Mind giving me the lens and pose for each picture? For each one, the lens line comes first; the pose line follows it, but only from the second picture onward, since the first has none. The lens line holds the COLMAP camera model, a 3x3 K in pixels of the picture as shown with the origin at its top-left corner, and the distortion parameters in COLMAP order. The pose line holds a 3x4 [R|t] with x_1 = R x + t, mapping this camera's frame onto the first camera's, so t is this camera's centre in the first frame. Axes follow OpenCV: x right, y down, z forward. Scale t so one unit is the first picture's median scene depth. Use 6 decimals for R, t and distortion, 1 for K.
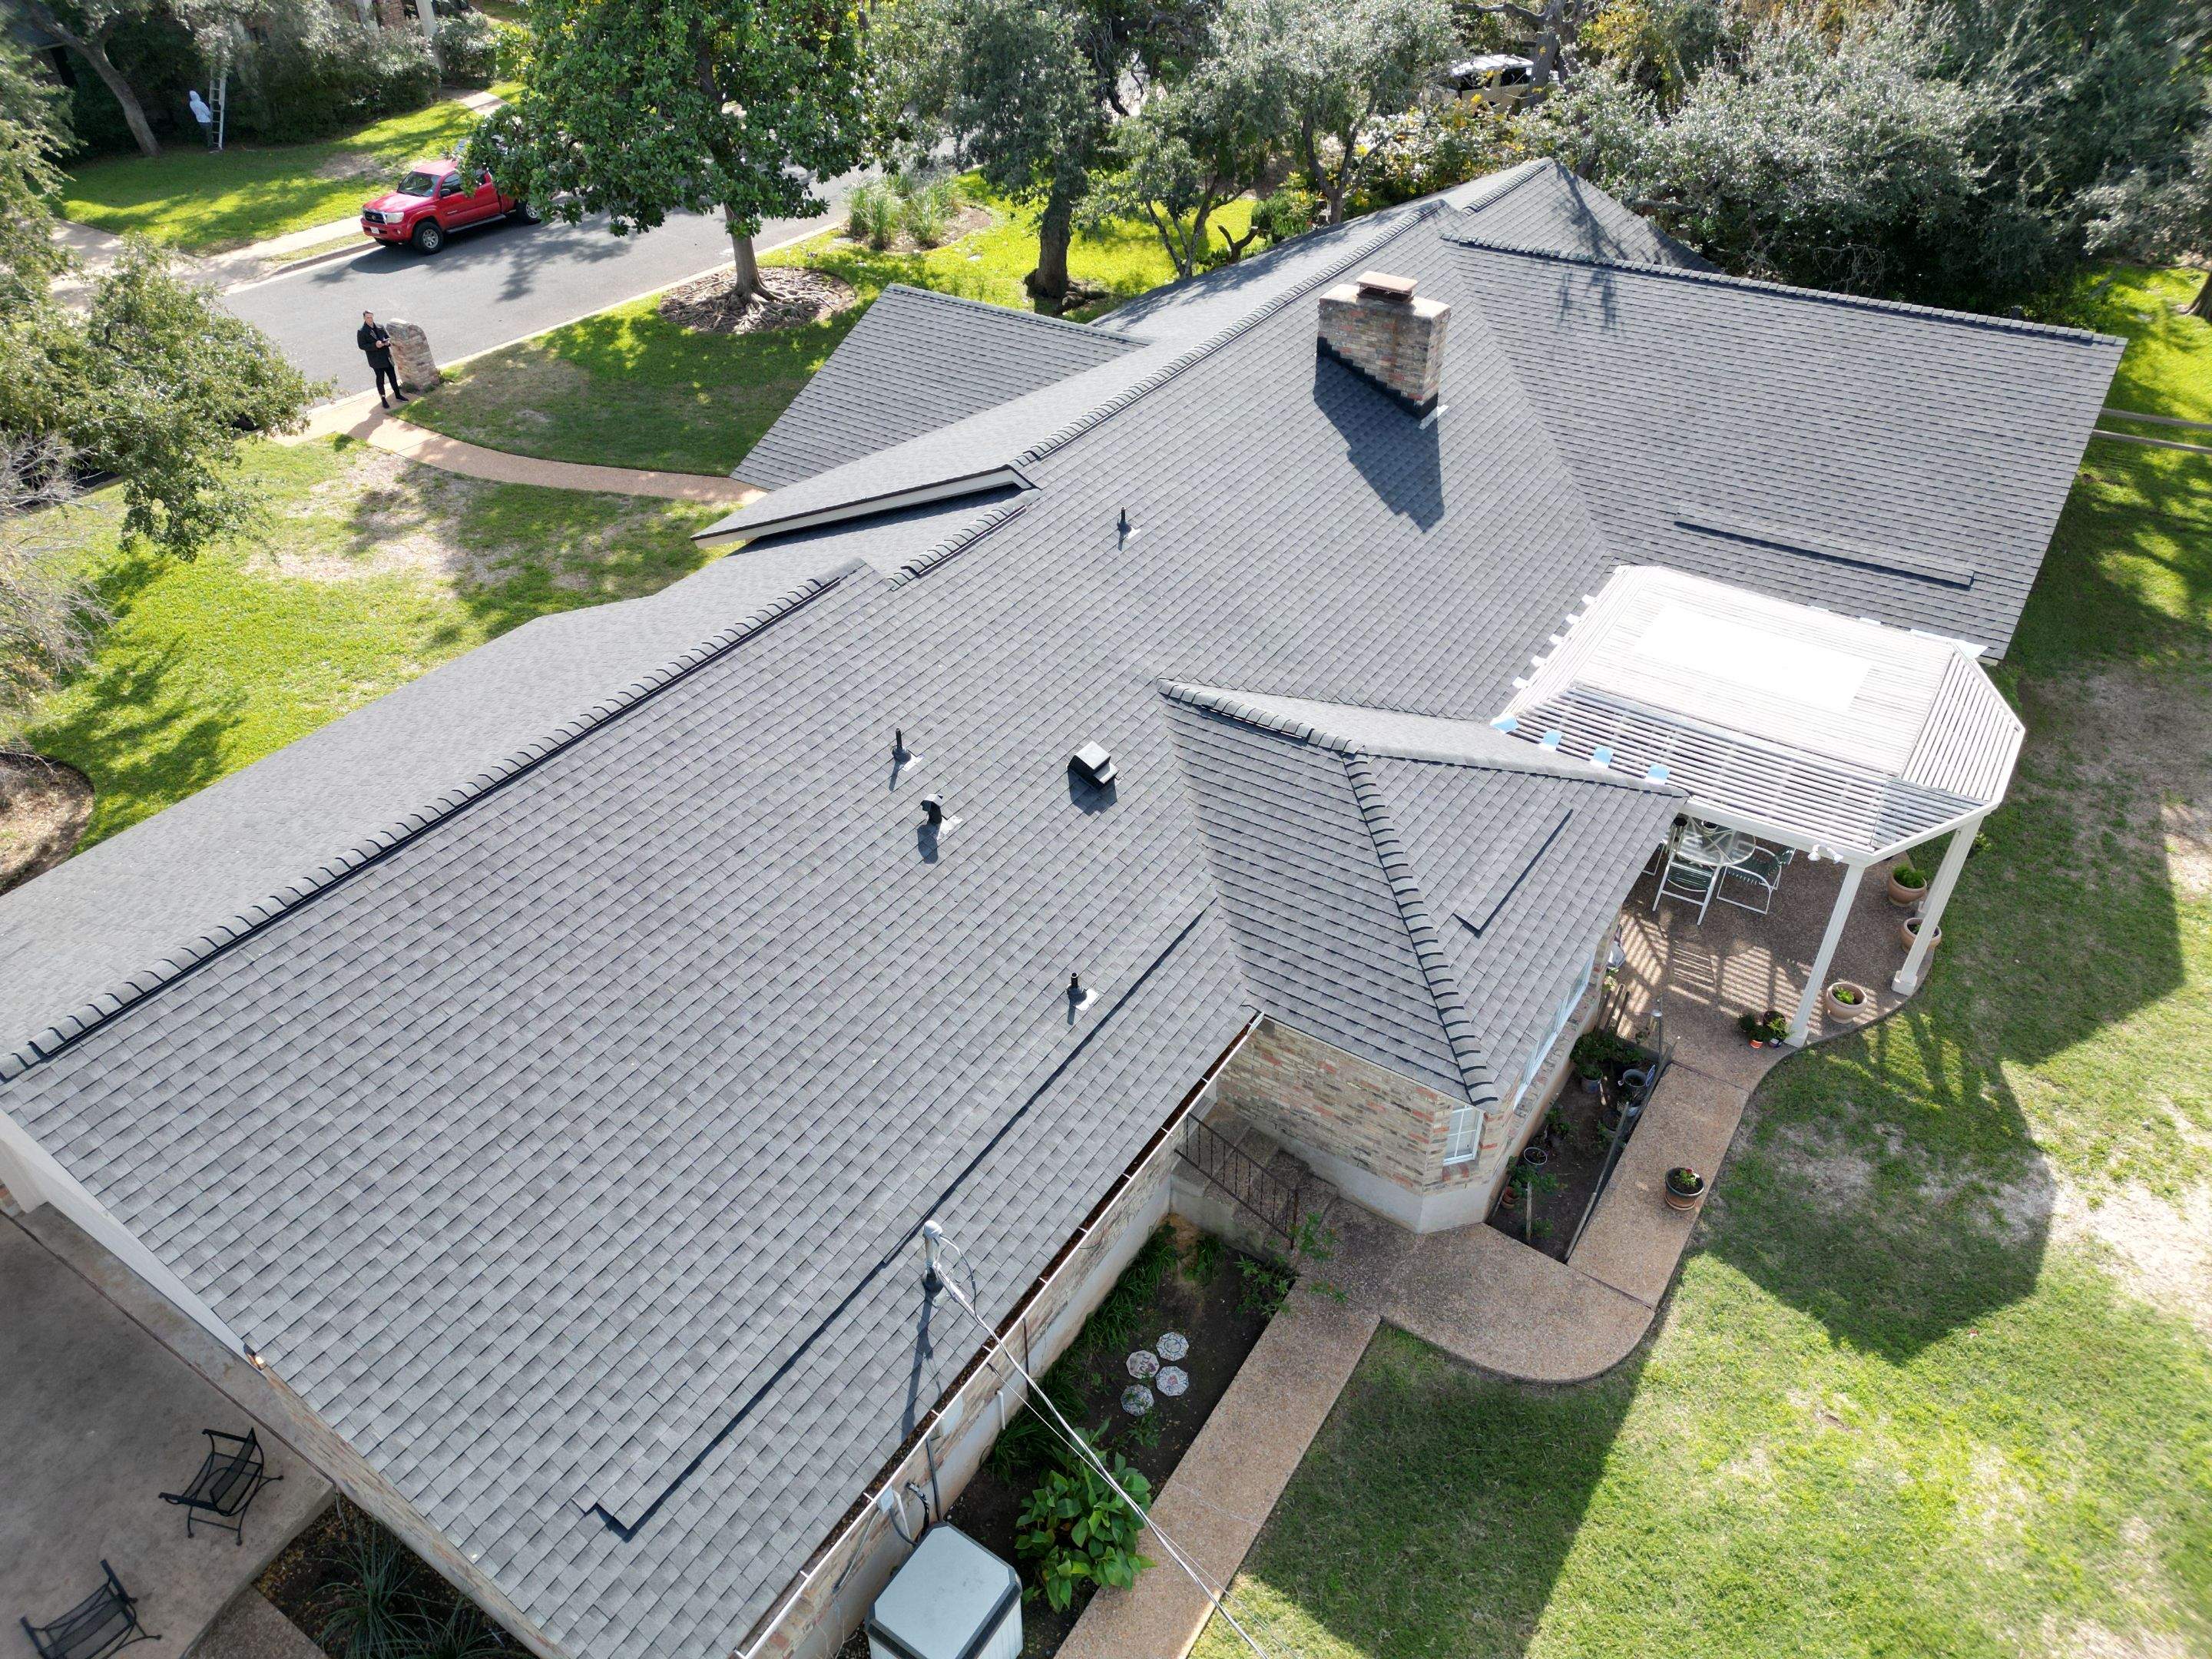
lens RADIAL K [[1538.6, 0, 1103.3], [0, 1538.6, 831.0], [0, 0, 1]] dist [0.070671, -0.063561]
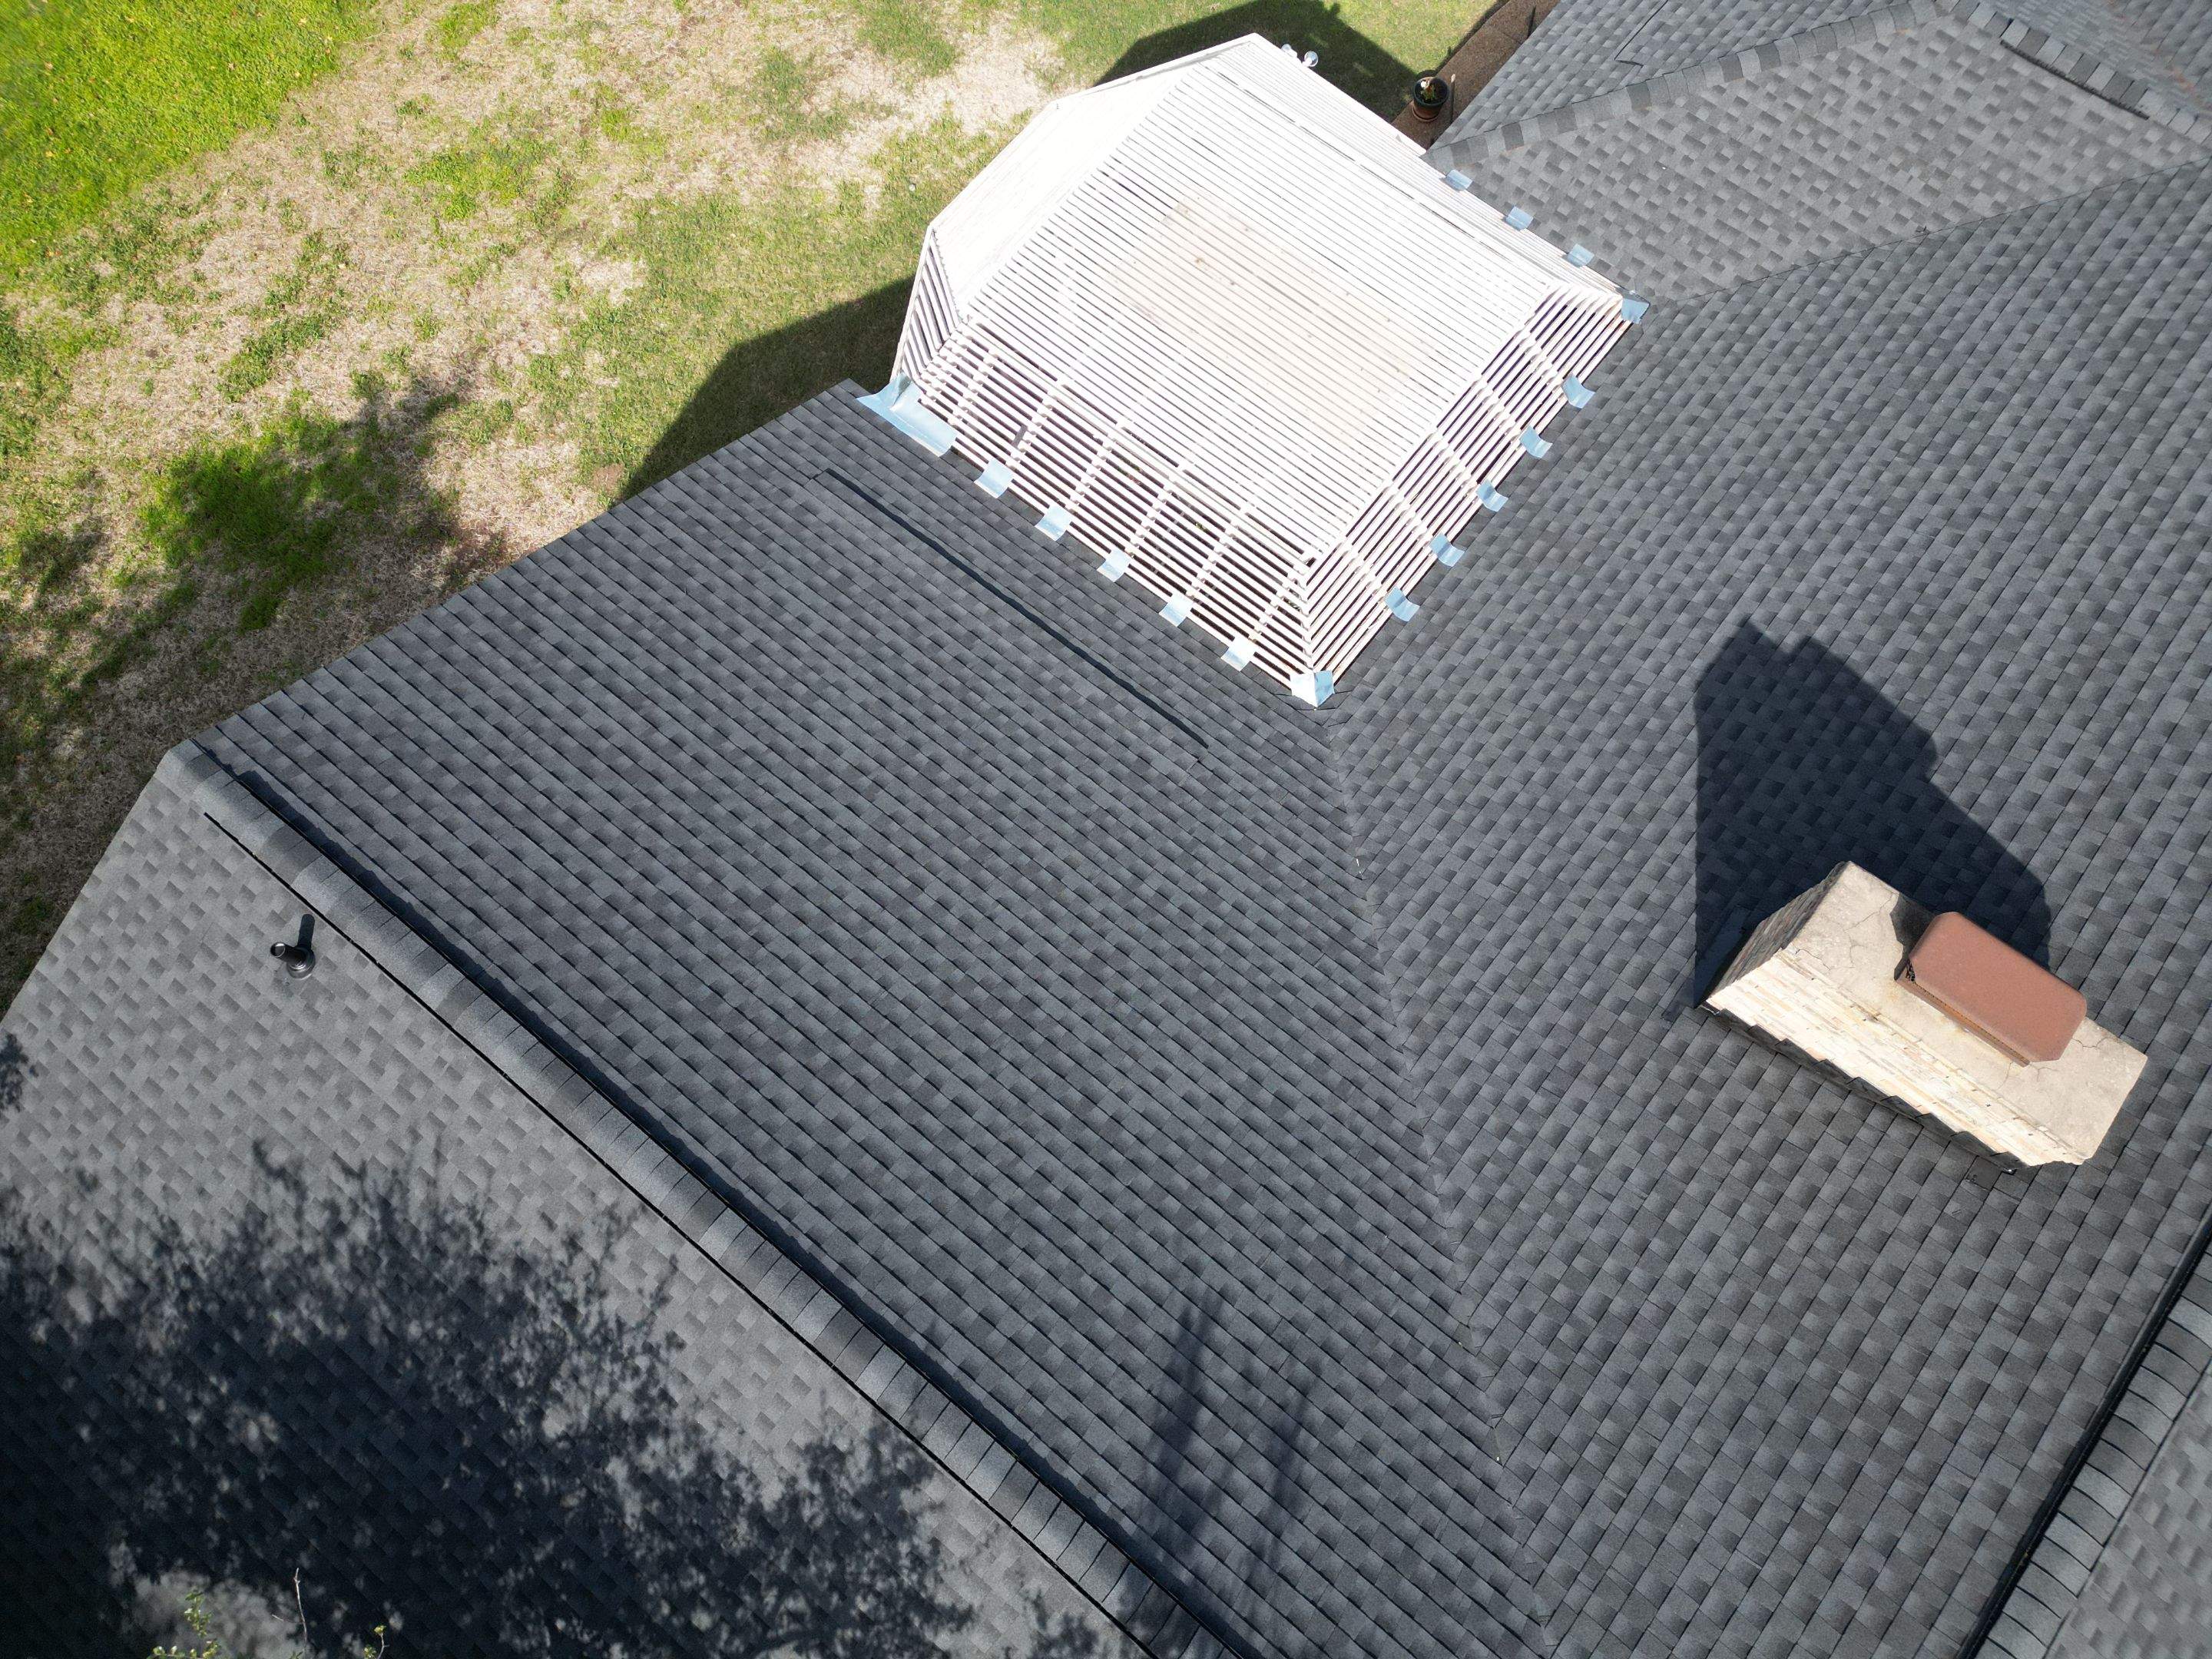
lens RADIAL K [[1538.6, 0, 1103.7], [0, 1538.6, 838.9], [0, 0, 1]] dist [0.070671, -0.063561]
pose [[-0.995338, -0.083663, 0.047988, 0.467791], [0.072053, -0.314257, 0.946600, -0.876576], [-0.064115, 0.945644, 0.318820, 1.079500]]
